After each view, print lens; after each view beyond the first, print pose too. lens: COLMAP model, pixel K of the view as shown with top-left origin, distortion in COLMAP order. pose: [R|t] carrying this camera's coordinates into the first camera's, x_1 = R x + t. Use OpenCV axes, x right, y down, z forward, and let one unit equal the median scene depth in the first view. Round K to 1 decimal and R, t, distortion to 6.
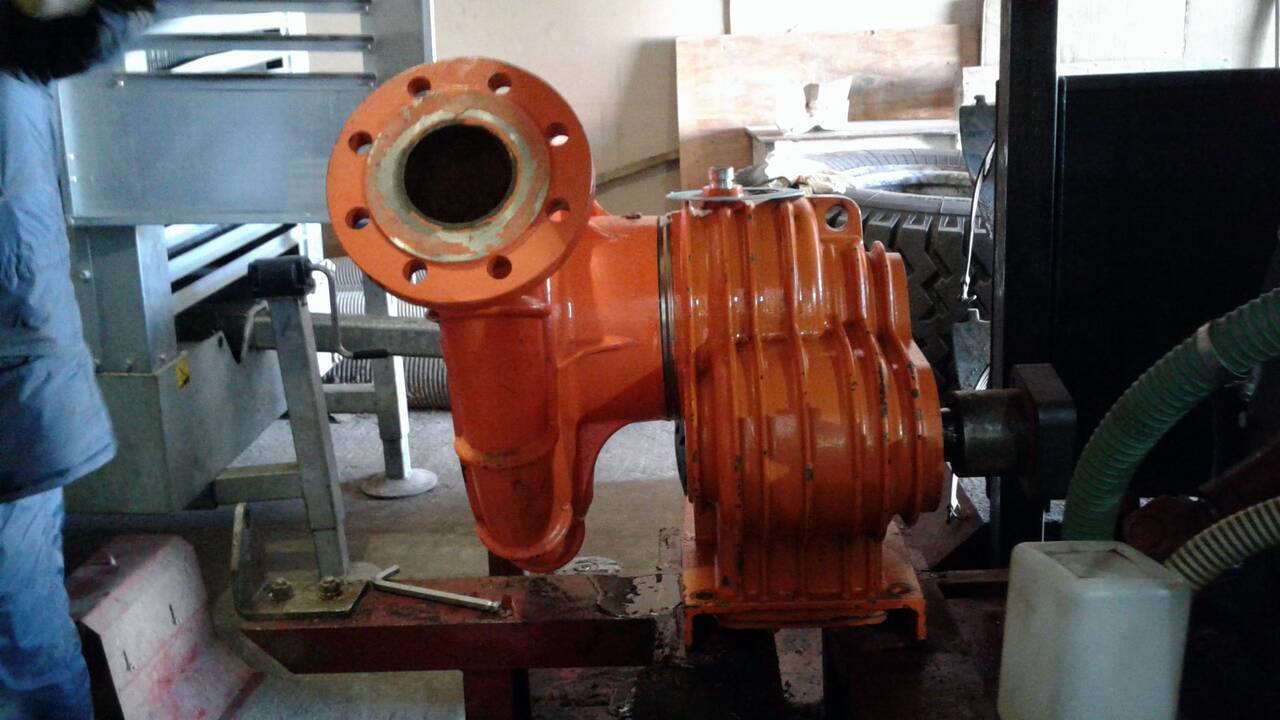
lens RADIAL K [[1177.7, 0, 643.2], [0, 1177.7, 360.0], [0, 0, 1]] dist [0.092564, -0.200004]
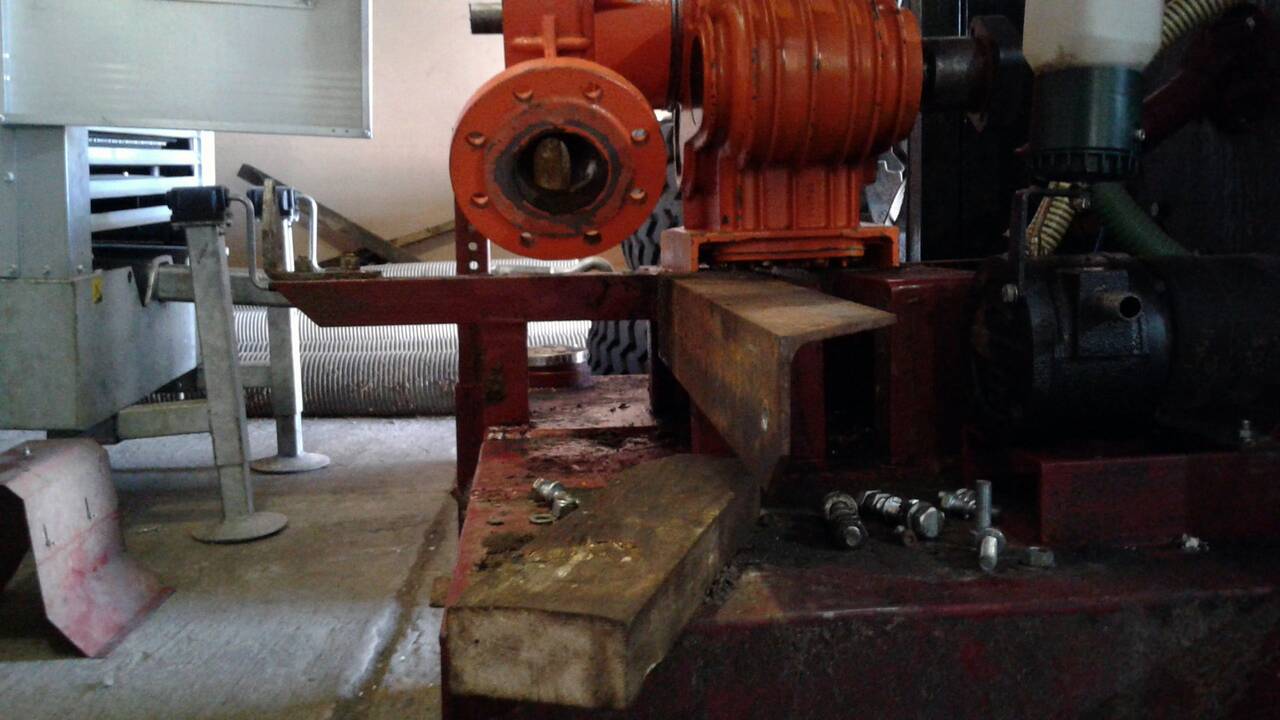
lens RADIAL K [[1177.7, 0, 643.2], [0, 1177.7, 360.0], [0, 0, 1]] dist [0.092564, -0.200004]
pose [[0.989635, 0.003538, 0.143565, -0.076393], [0.015922, 0.990831, -0.134168, 0.209316], [-0.142723, 0.135063, 0.980504, -0.037009]]
